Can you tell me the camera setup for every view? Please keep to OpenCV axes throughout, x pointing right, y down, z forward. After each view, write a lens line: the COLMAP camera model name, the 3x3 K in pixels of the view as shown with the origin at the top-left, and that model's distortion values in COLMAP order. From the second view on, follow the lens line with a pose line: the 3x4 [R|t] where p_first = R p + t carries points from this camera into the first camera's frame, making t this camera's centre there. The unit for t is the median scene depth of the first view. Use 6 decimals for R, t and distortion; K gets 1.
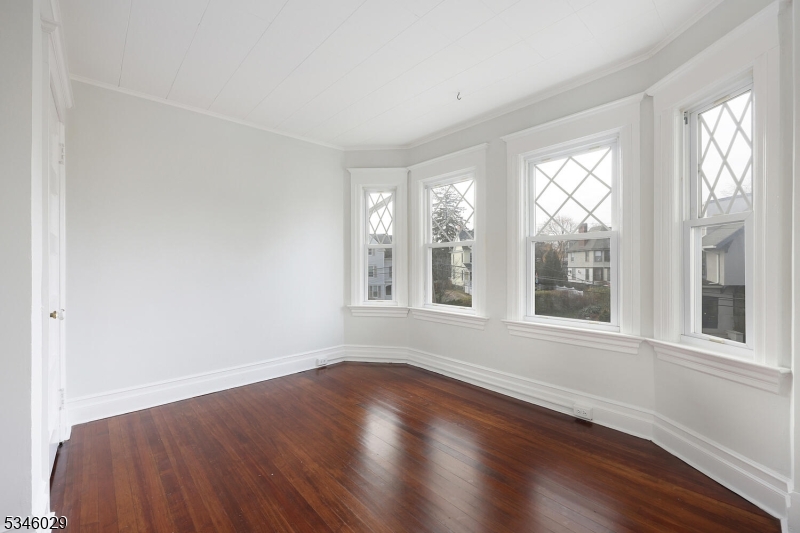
lens RADIAL K [[342.1, 0, 398.8], [0, 342.1, 264.4], [0, 0, 1]] dist [-0.000391, 0.000063]
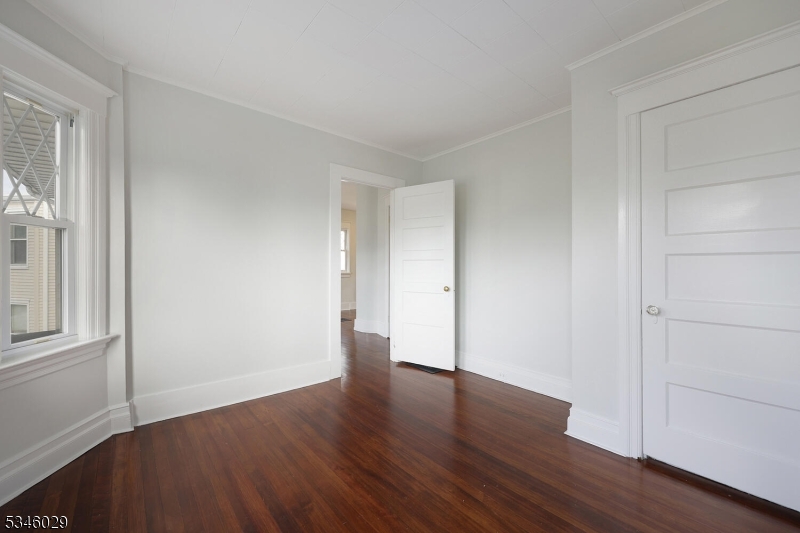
lens RADIAL K [[342.1, 0, 398.8], [0, 342.1, 264.4], [0, 0, 1]] dist [-0.000391, 0.000063]
pose [[-0.999192, 0.000467, 0.040188, -0.163818], [0.000166, 0.999972, -0.007483, 0.003184], [-0.040190, -0.007470, -0.999164, 1.900898]]
